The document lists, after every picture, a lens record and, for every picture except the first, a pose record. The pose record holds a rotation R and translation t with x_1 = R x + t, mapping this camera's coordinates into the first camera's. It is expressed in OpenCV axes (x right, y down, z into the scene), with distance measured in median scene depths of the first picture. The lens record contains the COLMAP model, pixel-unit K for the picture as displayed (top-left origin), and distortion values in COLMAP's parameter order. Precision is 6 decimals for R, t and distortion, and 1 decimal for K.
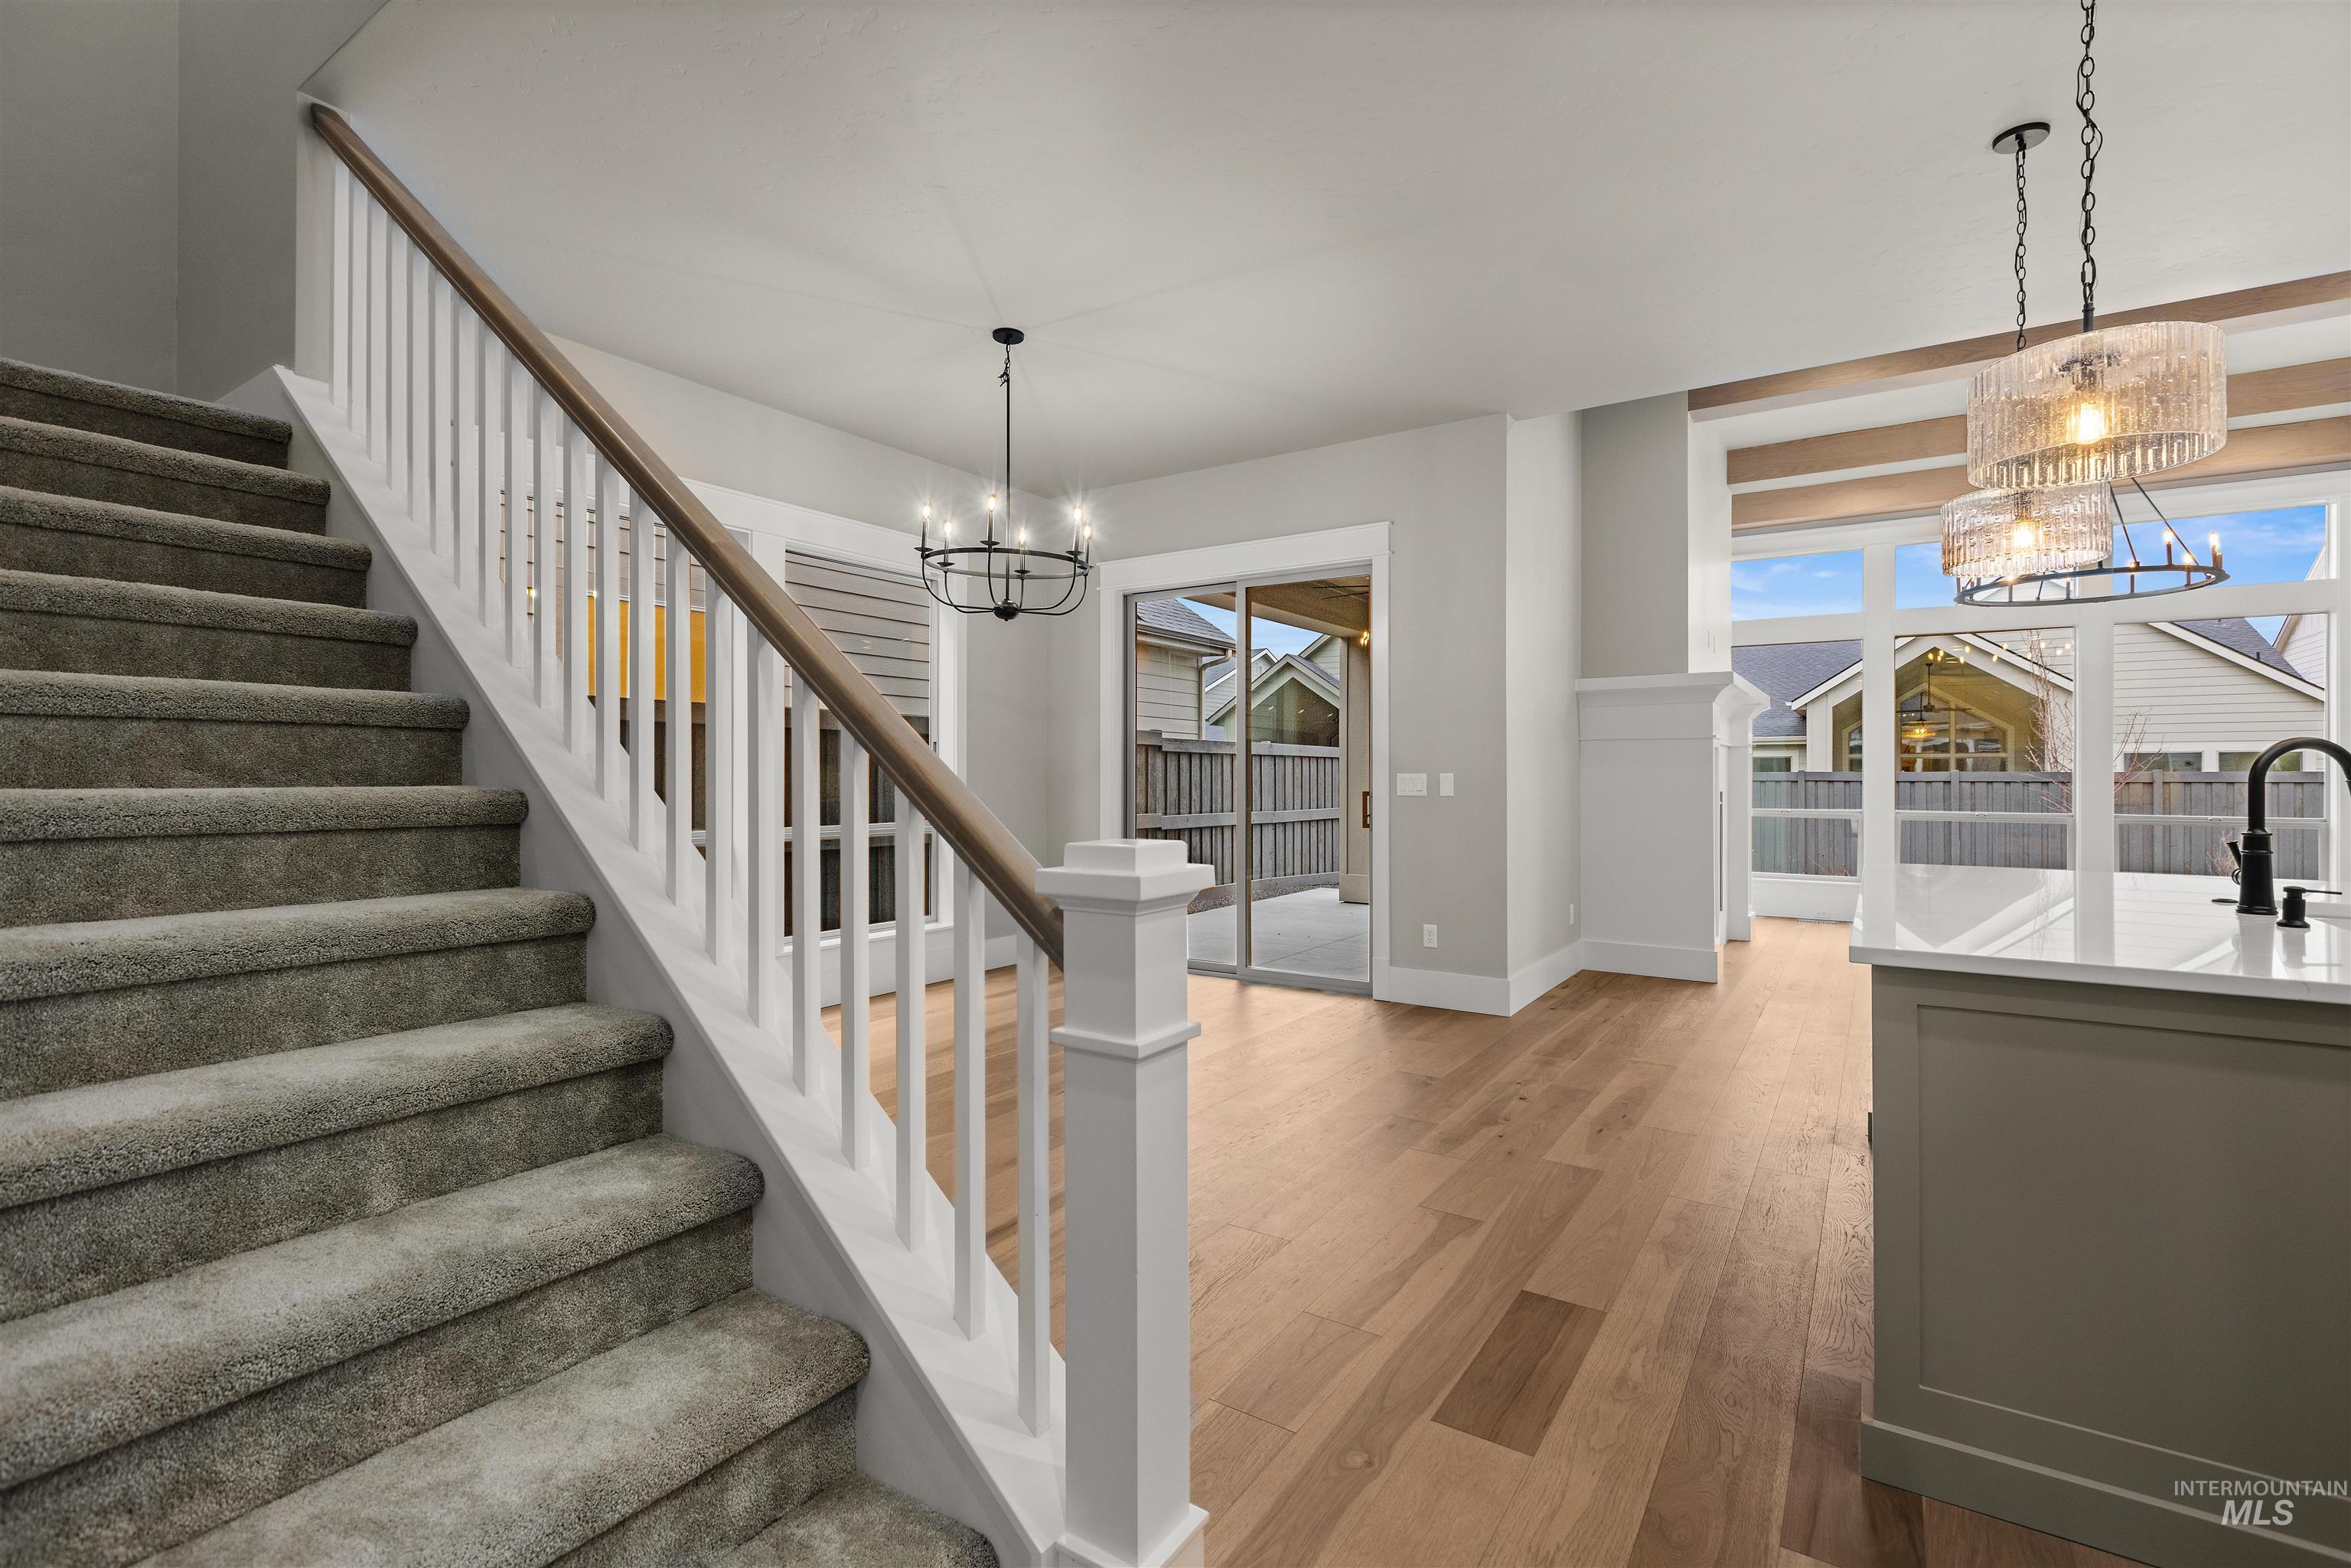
lens RADIAL K [[1060.5, 0, 1202.4], [0, 1060.5, 784.0], [0, 0, 1]] dist [0.005801, -0.002257]
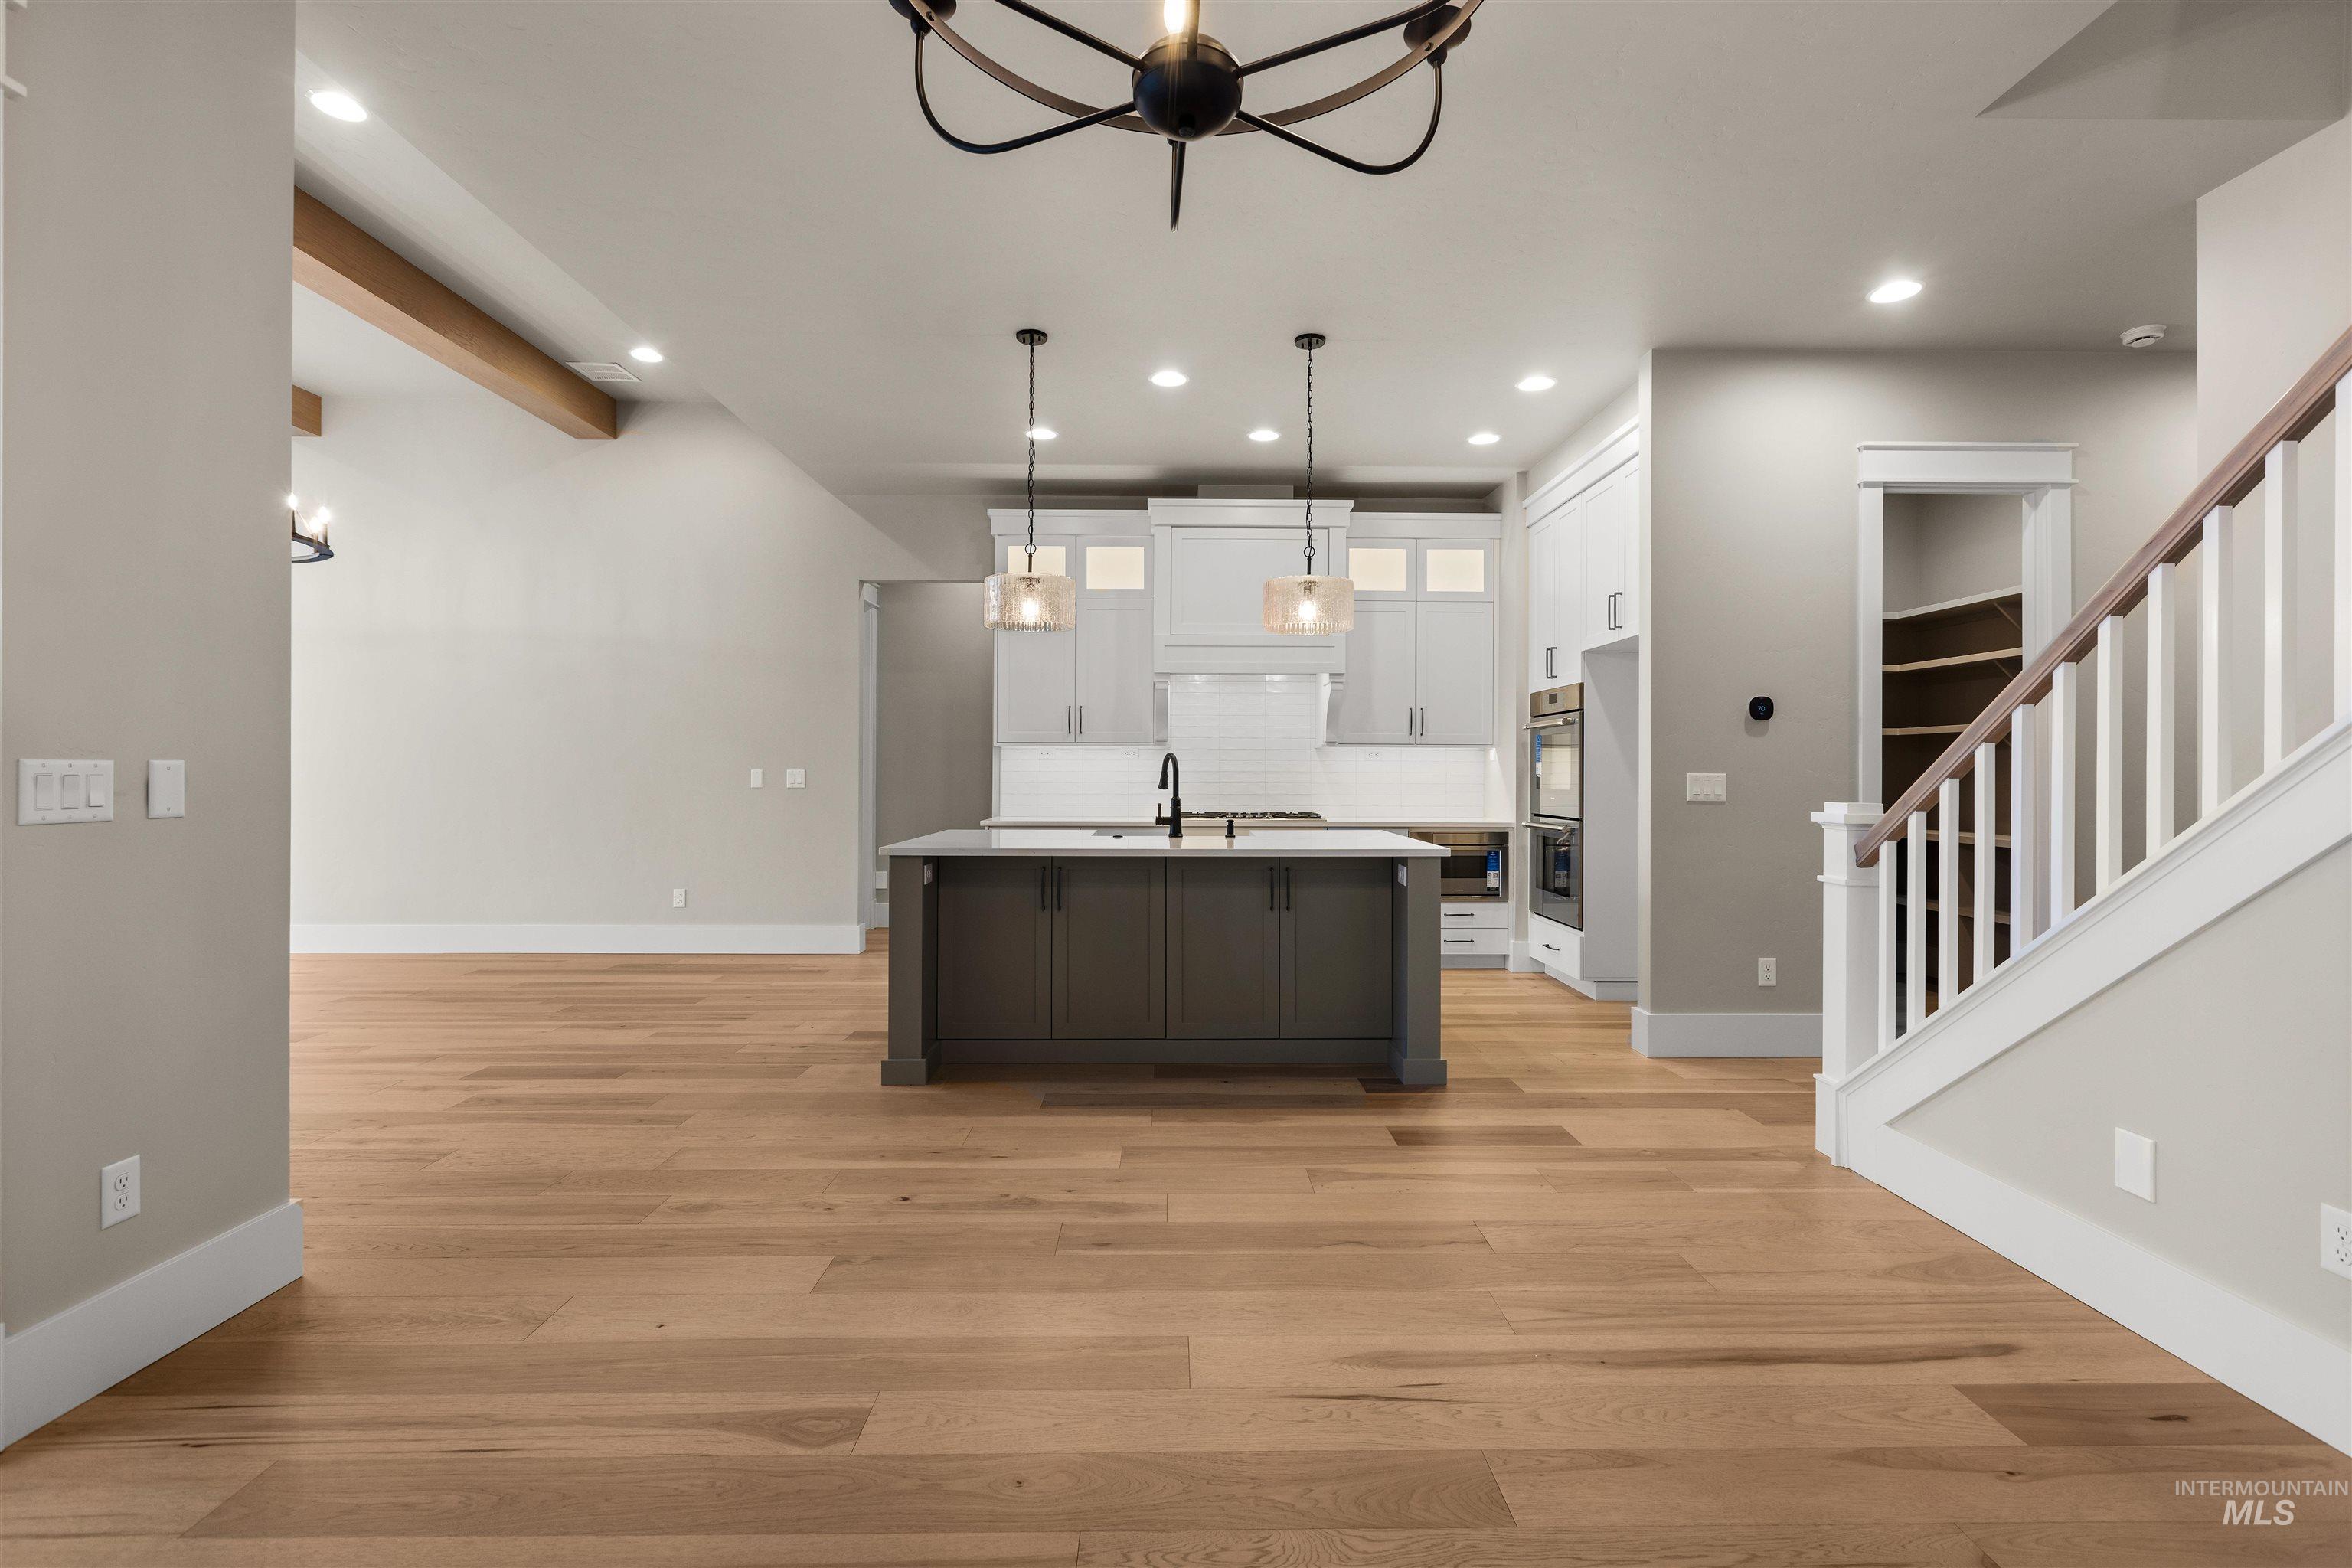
lens RADIAL K [[1061.0, 0, 1188.5], [0, 1061.0, 783.1], [0, 0, 1]] dist [0.005801, -0.002257]
pose [[-0.561371, -0.010747, 0.827495, -0.260033], [-0.000305, 0.999918, 0.012779, -0.004895], [-0.827564, 0.006922, -0.561328, 0.757995]]
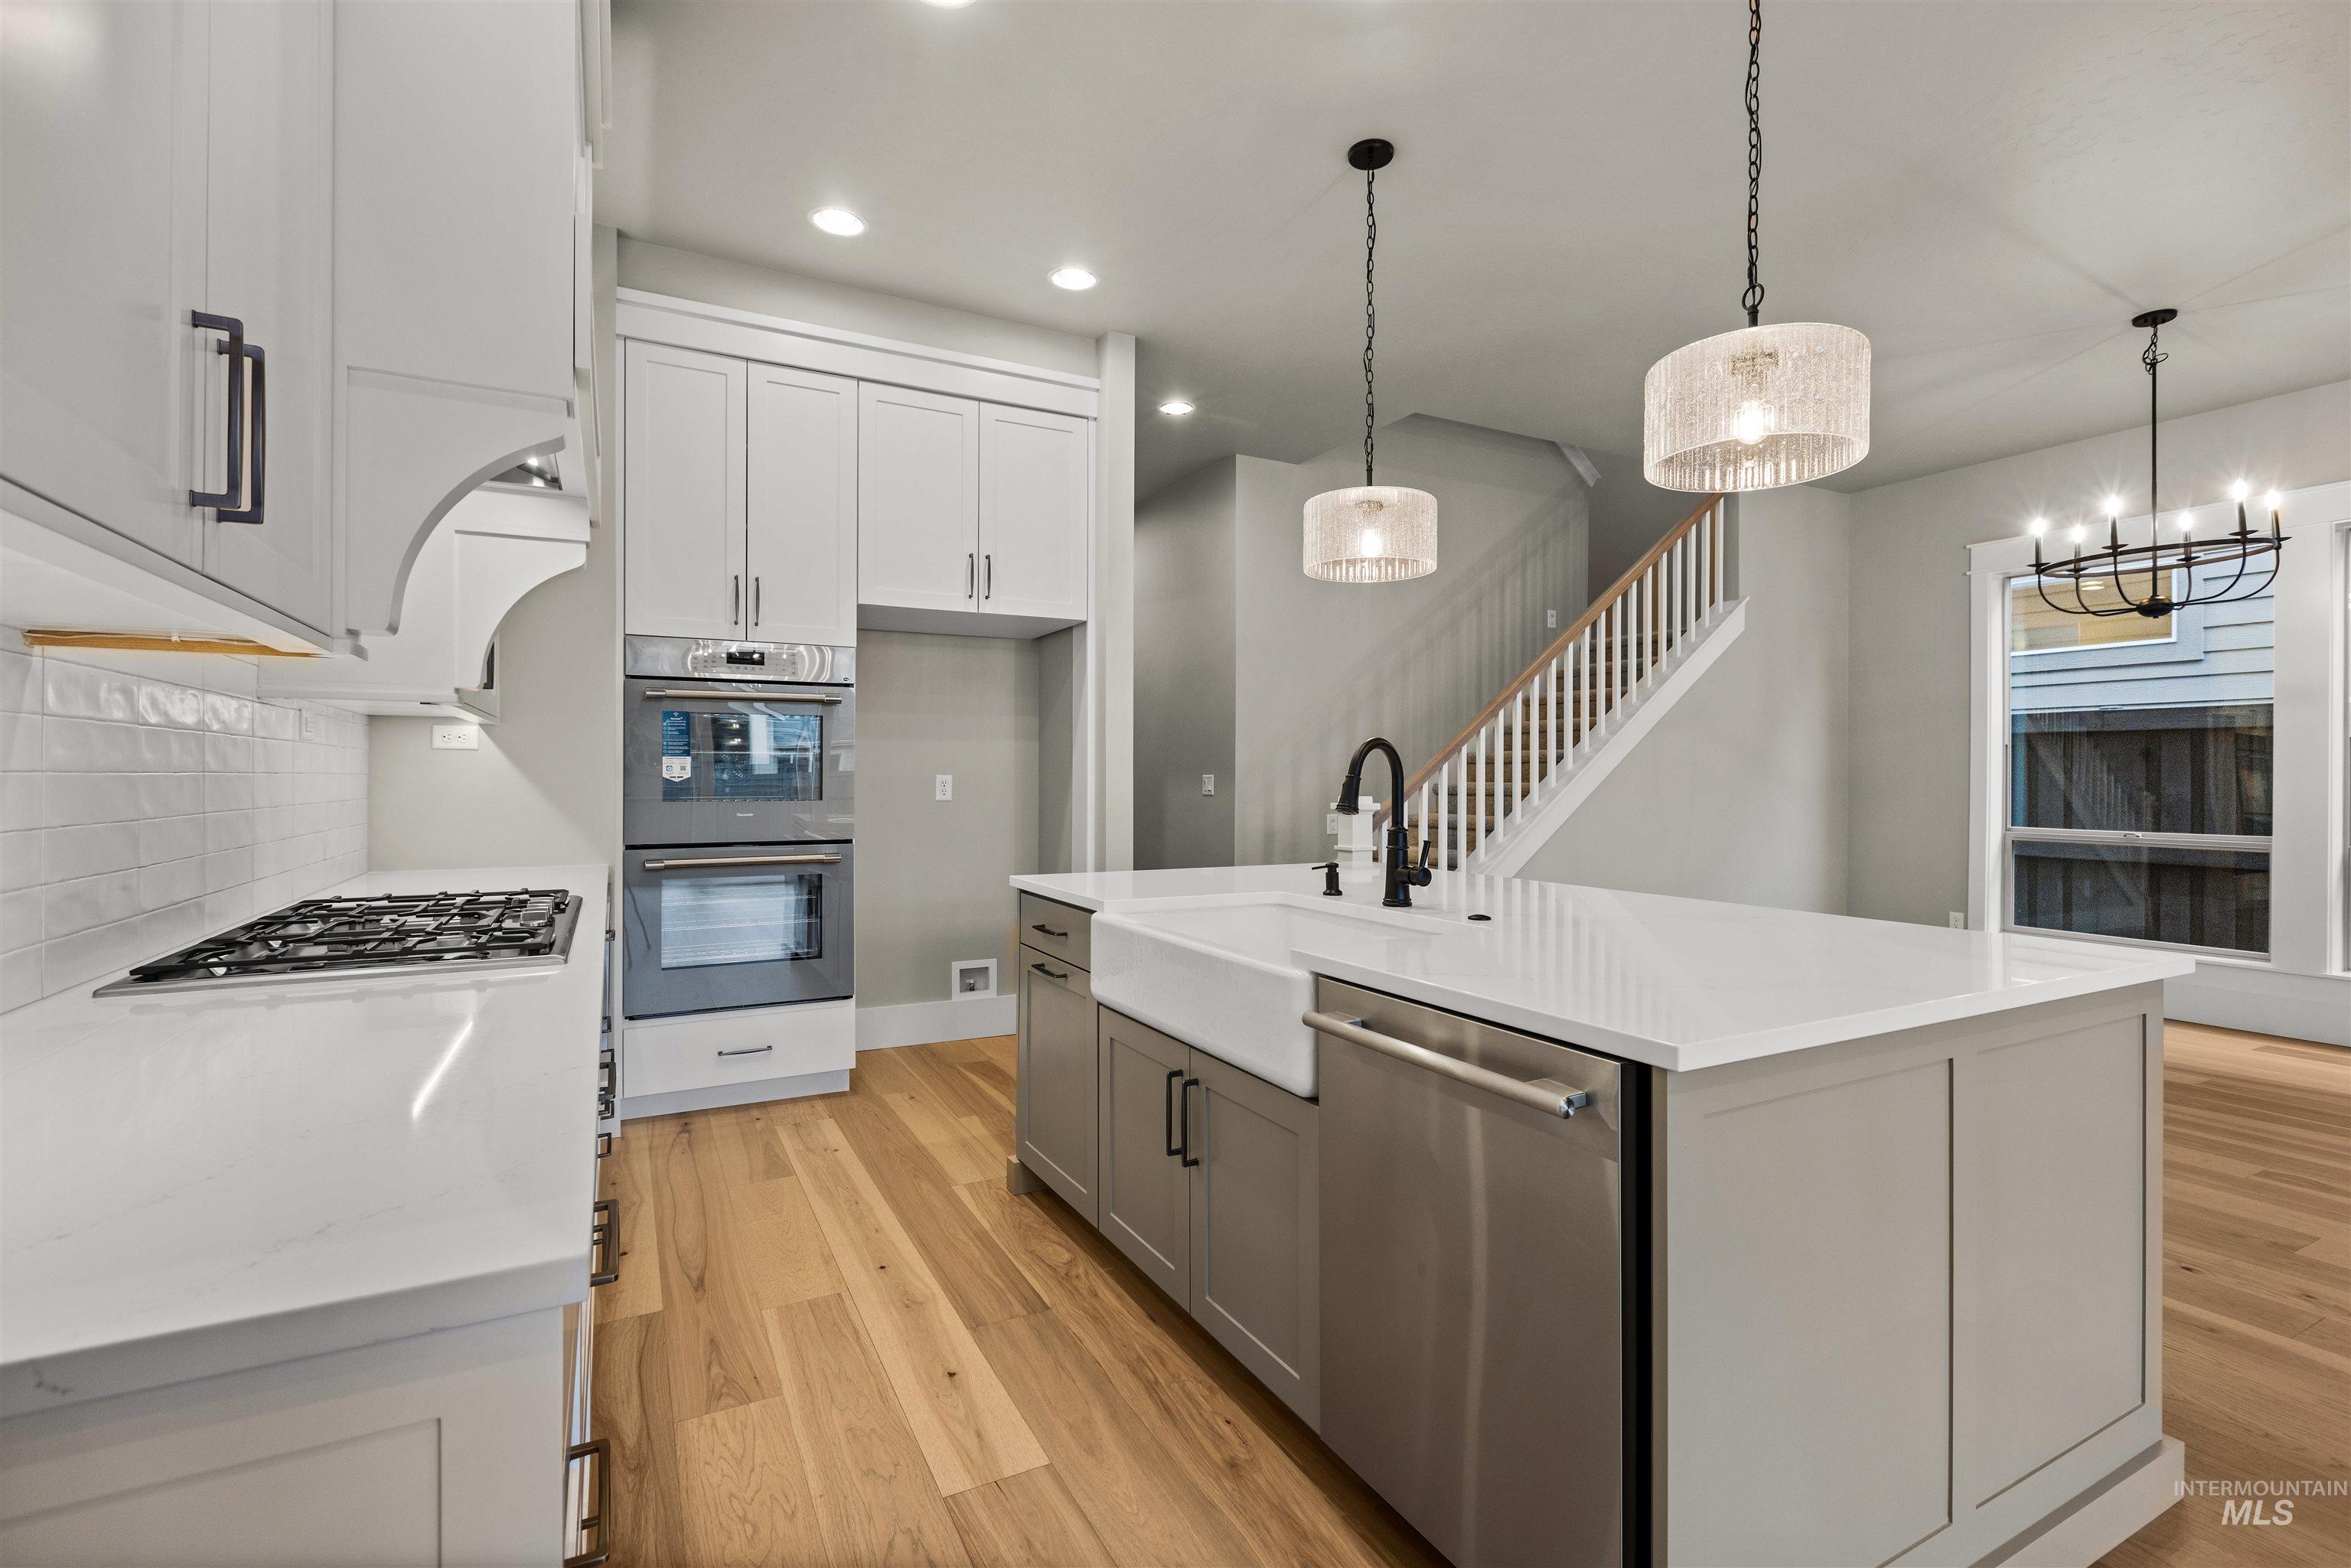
lens RADIAL K [[1060.5, 0, 1168.6], [0, 1060.5, 777.6], [0, 0, 1]] dist [0.005801, -0.002257]
pose [[-0.490902, -0.004069, -0.871205, 0.715584], [-0.008884, 0.999960, 0.000336, -0.002693], [0.871169, 0.007905, -0.490919, 0.467433]]
